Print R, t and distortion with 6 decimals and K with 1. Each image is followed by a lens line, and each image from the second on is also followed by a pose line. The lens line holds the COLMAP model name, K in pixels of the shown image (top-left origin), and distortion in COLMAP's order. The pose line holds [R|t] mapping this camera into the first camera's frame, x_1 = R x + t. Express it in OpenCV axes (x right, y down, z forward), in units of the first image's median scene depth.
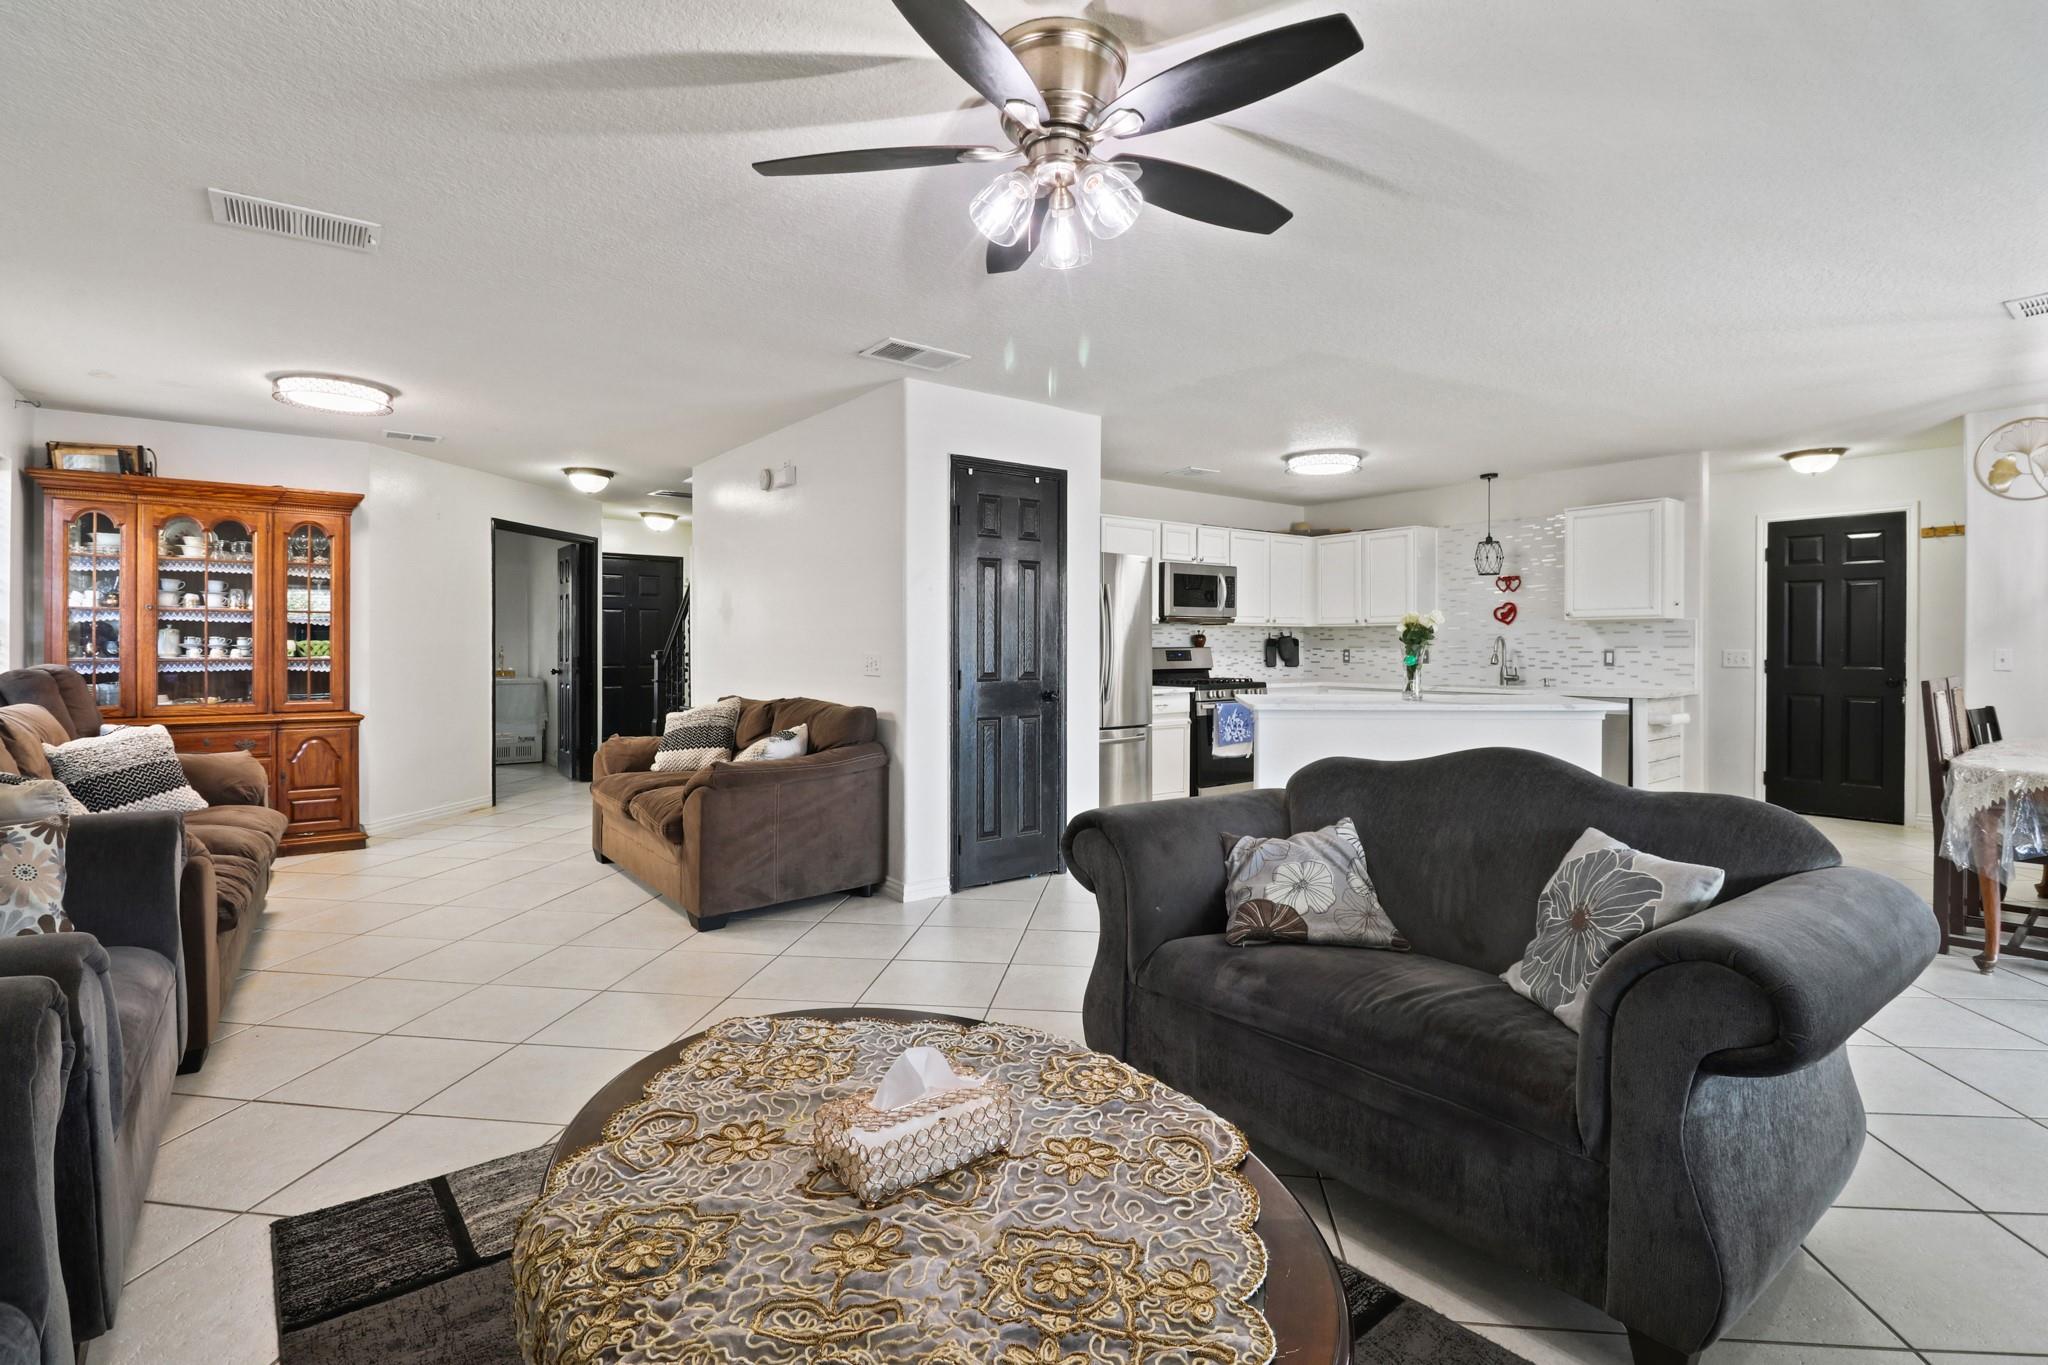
lens RADIAL K [[964.7, 0, 1021.7], [0, 964.7, 650.0], [0, 0, 1]] dist [-0.001960, -0.010351]
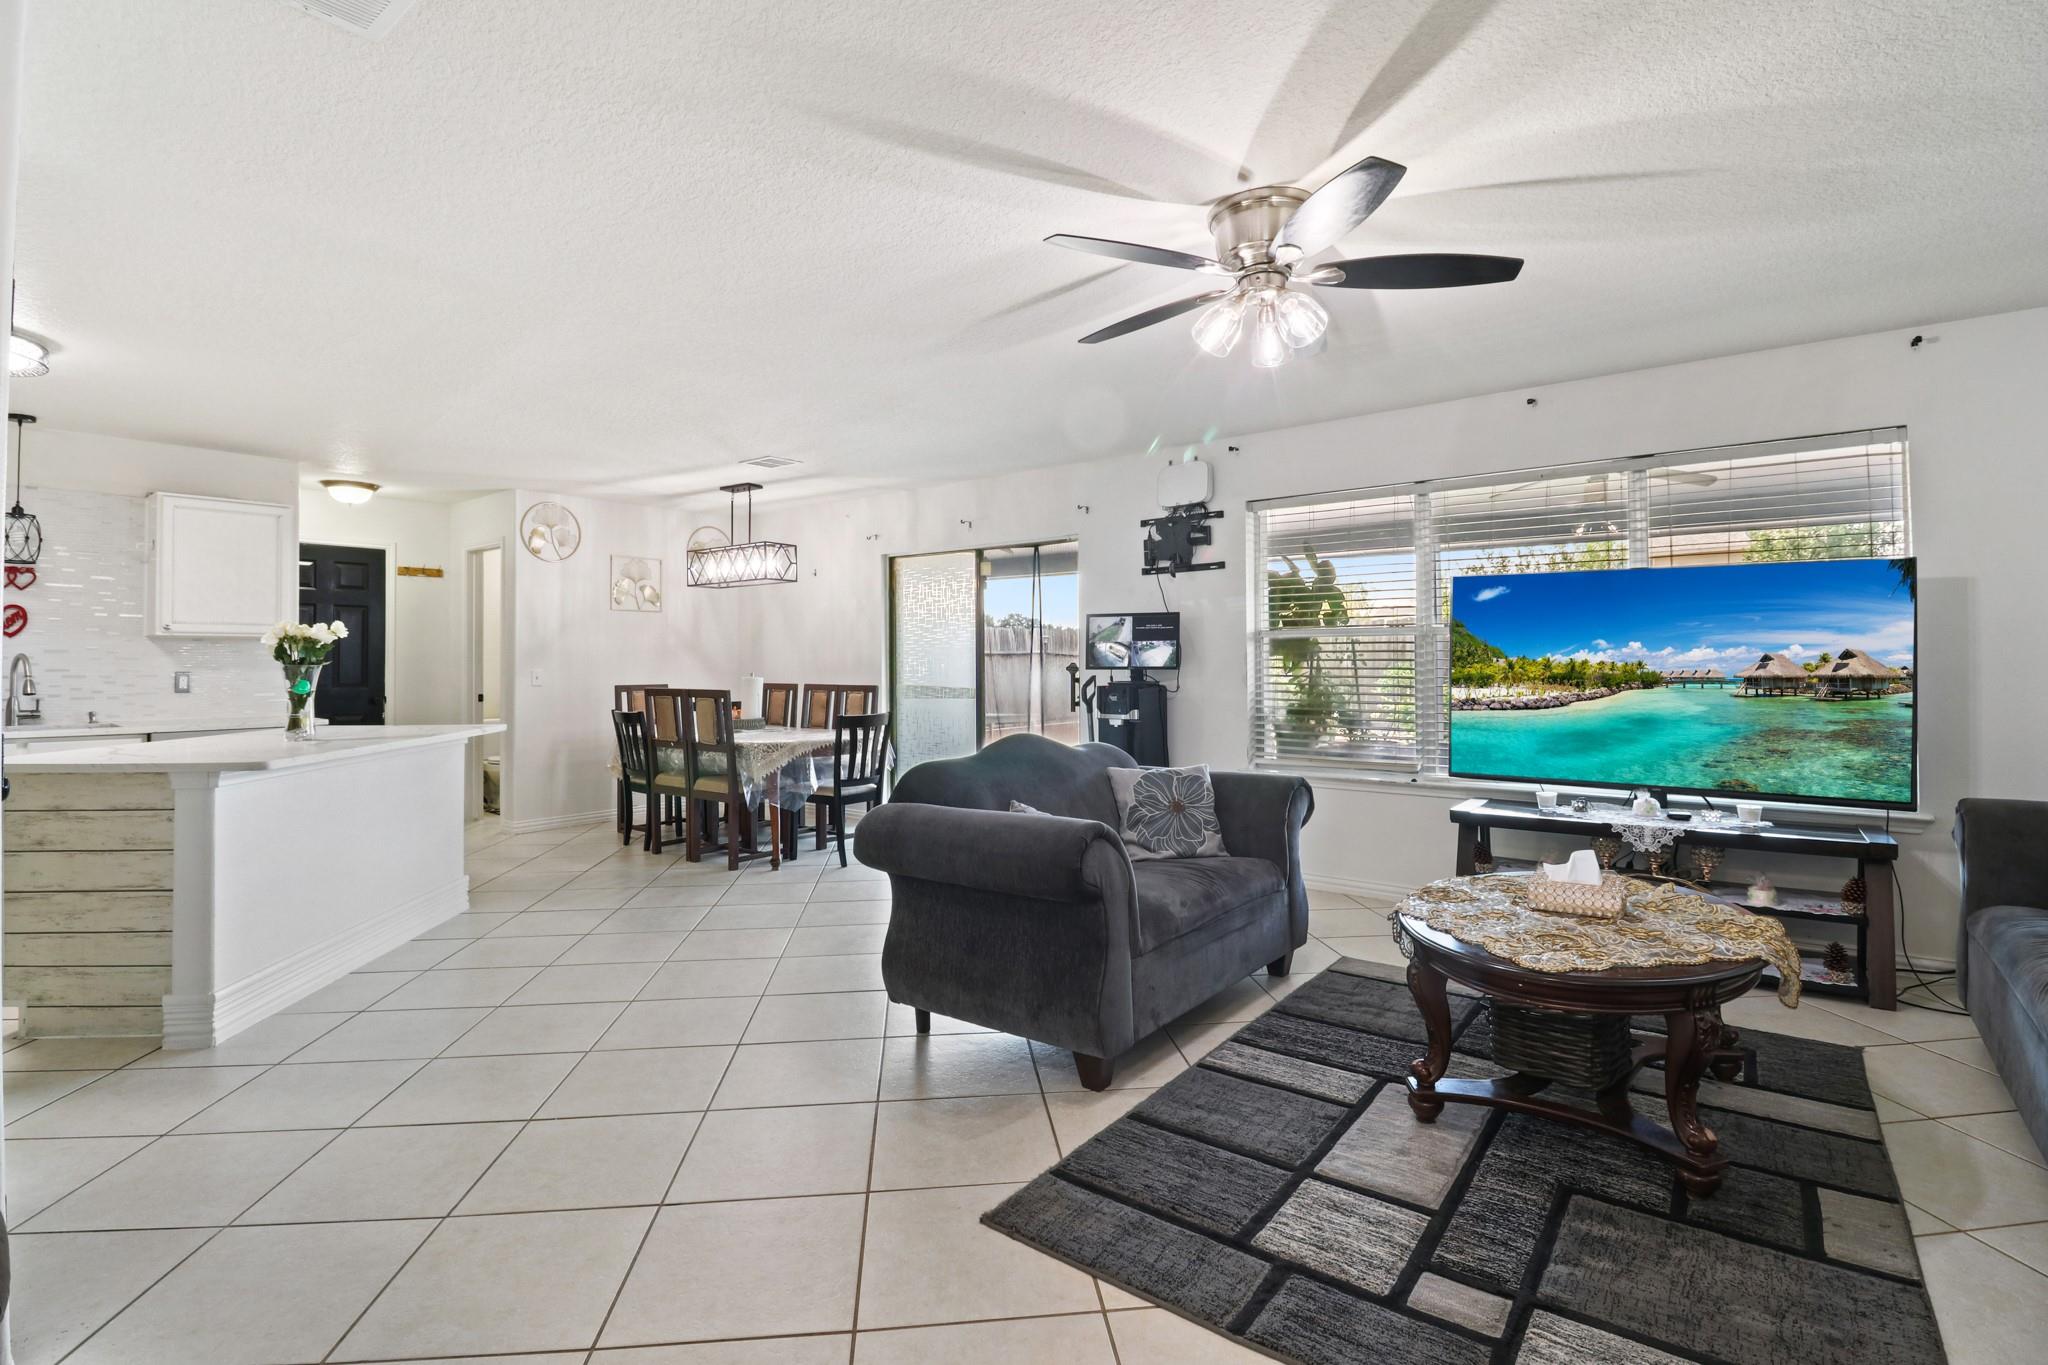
lens RADIAL K [[964.7, 0, 1031.8], [0, 964.7, 653.4], [0, 0, 1]] dist [-0.001960, -0.010351]
pose [[-0.240339, 0.015075, 0.970572, -0.375910], [0.005844, 0.999884, -0.014083, -0.000867], [-0.970671, 0.002287, -0.240399, 0.536095]]
